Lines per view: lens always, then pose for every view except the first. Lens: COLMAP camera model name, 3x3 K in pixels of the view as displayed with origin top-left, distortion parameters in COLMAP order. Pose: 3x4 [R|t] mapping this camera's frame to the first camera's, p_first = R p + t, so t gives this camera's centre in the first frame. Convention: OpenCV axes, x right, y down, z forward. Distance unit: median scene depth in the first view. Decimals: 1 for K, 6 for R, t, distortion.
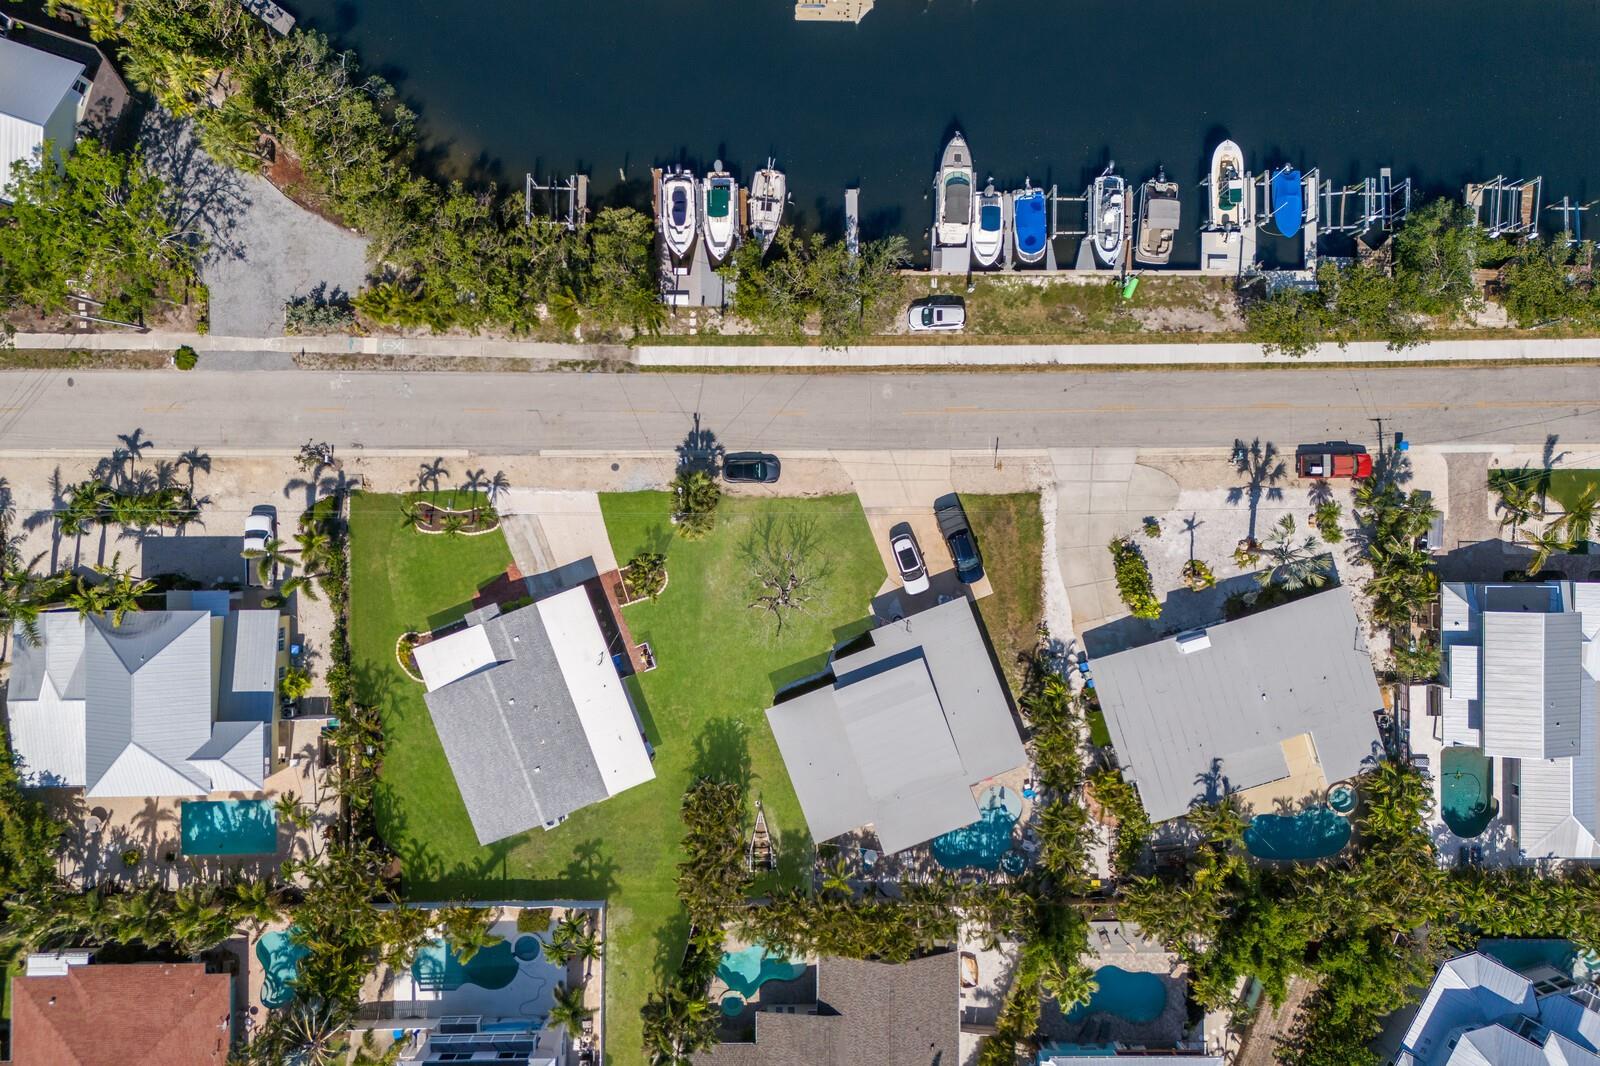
lens RADIAL K [[1158.4, 0, 800.0], [0, 1158.4, 533.0], [0, 0, 1]] dist [0.098248, -0.110473]
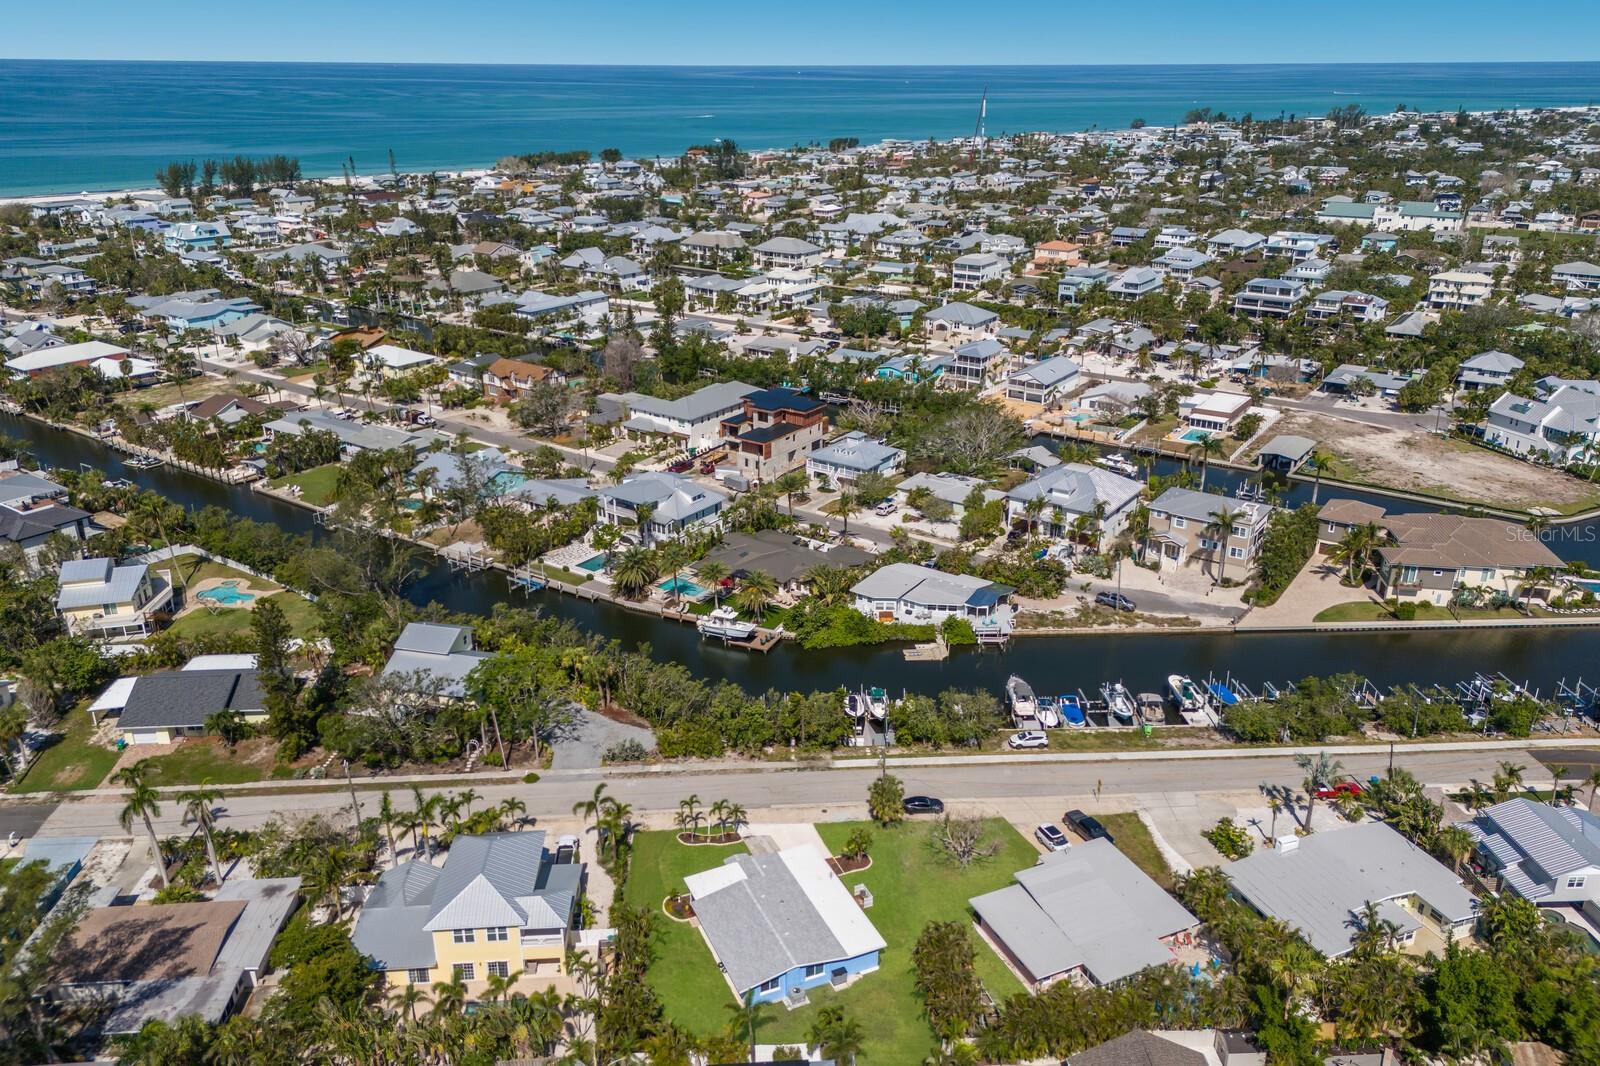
lens RADIAL K [[1158.4, 0, 800.0], [0, 1158.4, 533.0], [0, 0, 1]] dist [0.098248, -0.110473]
pose [[0.997667, -0.043392, 0.052706, -0.247741], [0.064779, 0.358009, -0.931468, 1.116544], [0.021549, 0.932709, 0.359985, 0.193180]]
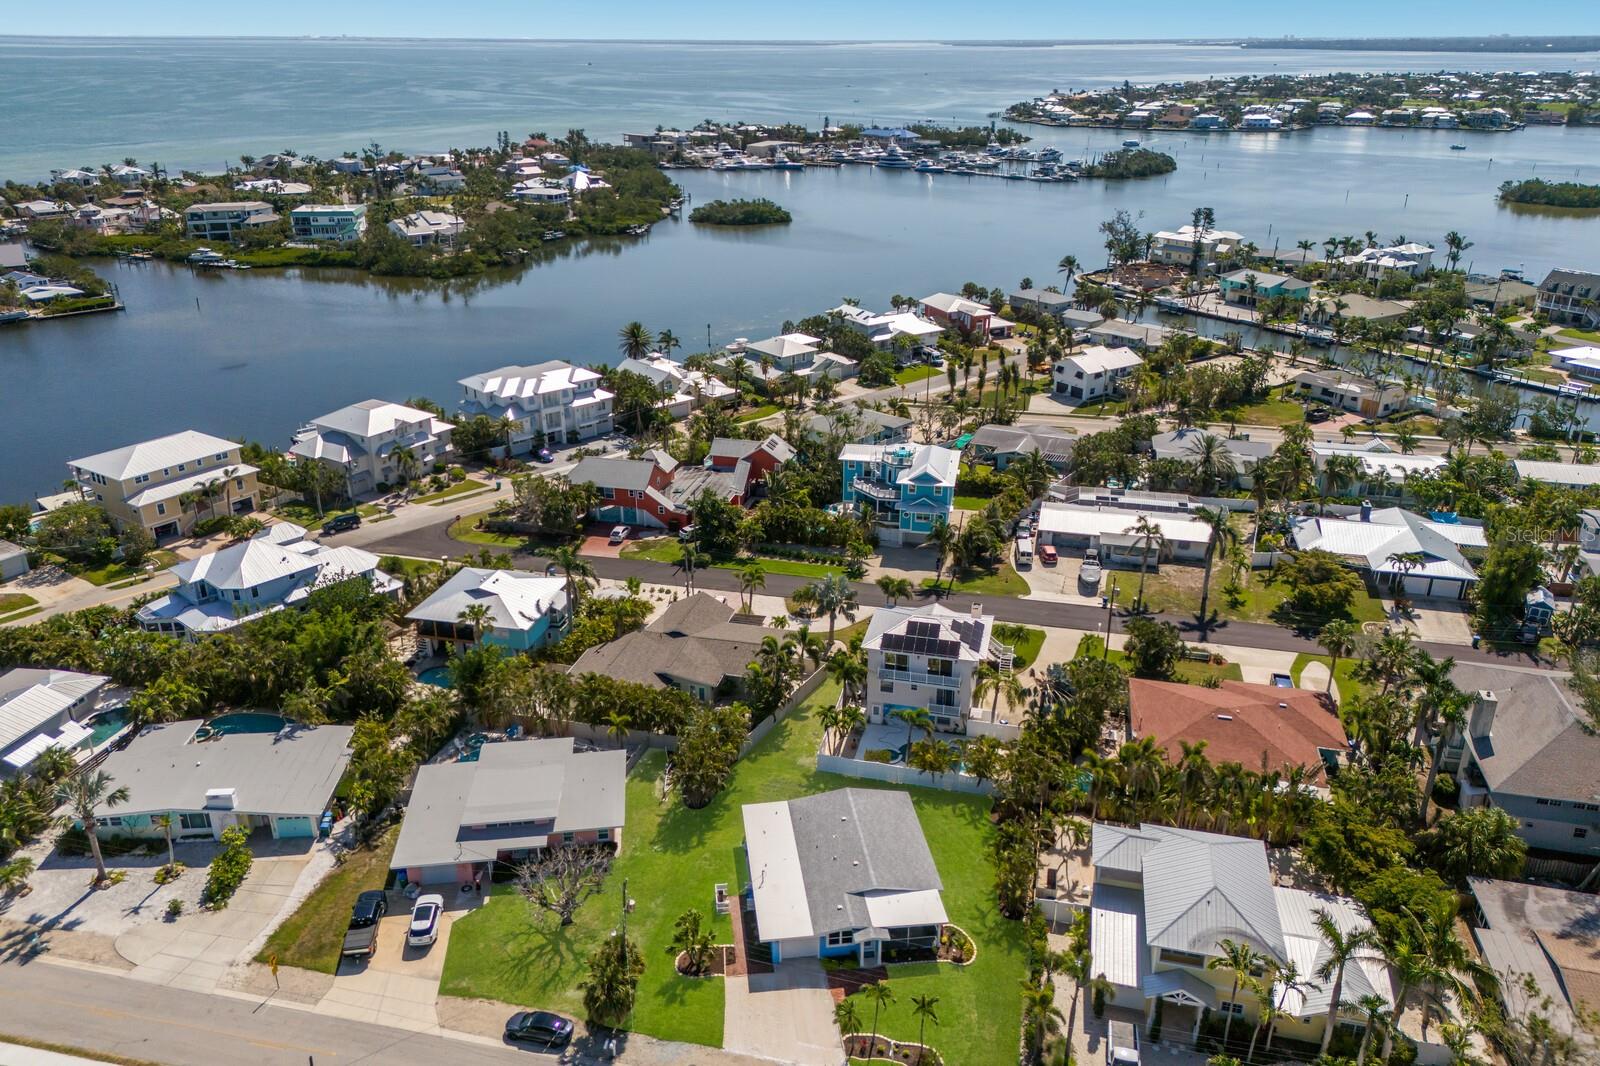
lens RADIAL K [[1158.4, 0, 800.0], [0, 1158.4, 533.0], [0, 0, 1]] dist [0.098248, -0.110473]
pose [[-0.972513, -0.112696, 0.203758, -0.360370], [0.231829, -0.386906, 0.892502, -0.633509], [-0.021746, 0.915207, 0.402397, 0.323228]]
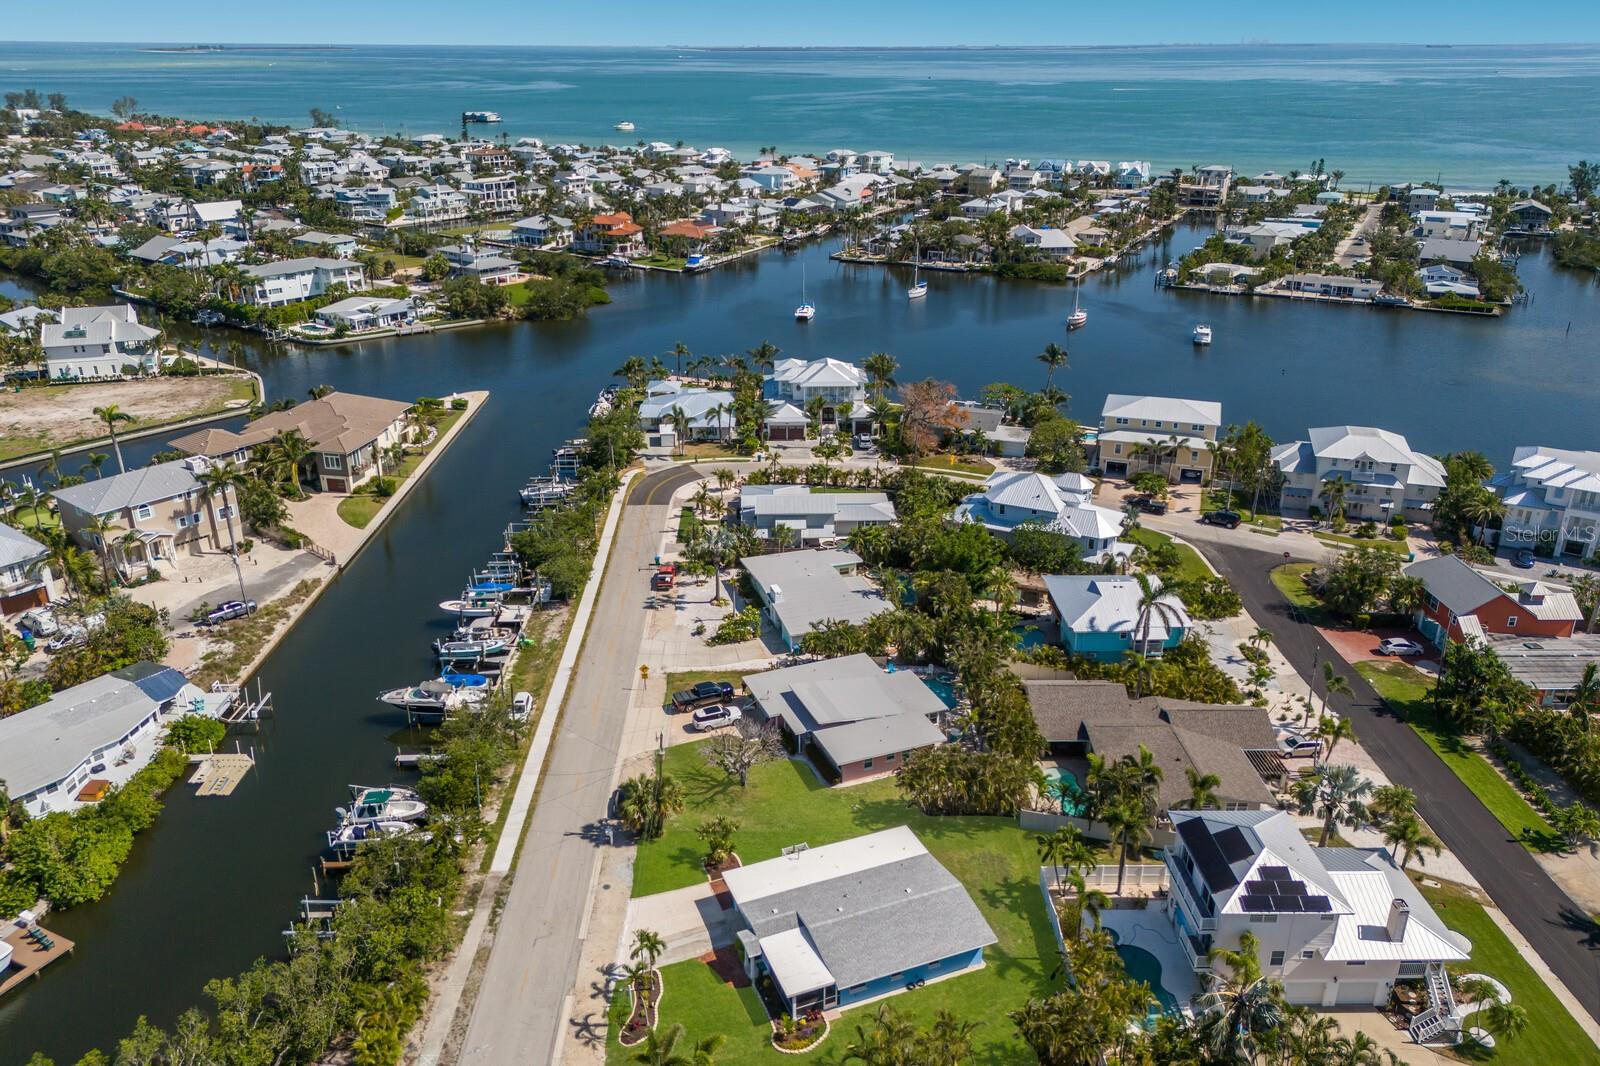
lens RADIAL K [[1158.4, 0, 800.0], [0, 1158.4, 533.0], [0, 0, 1]] dist [0.098248, -0.110473]
pose [[-0.025247, -0.404054, 0.914387, -0.962161], [0.999623, -0.020065, 0.018735, 0.096658], [0.010777, 0.914515, 0.404408, 0.319642]]
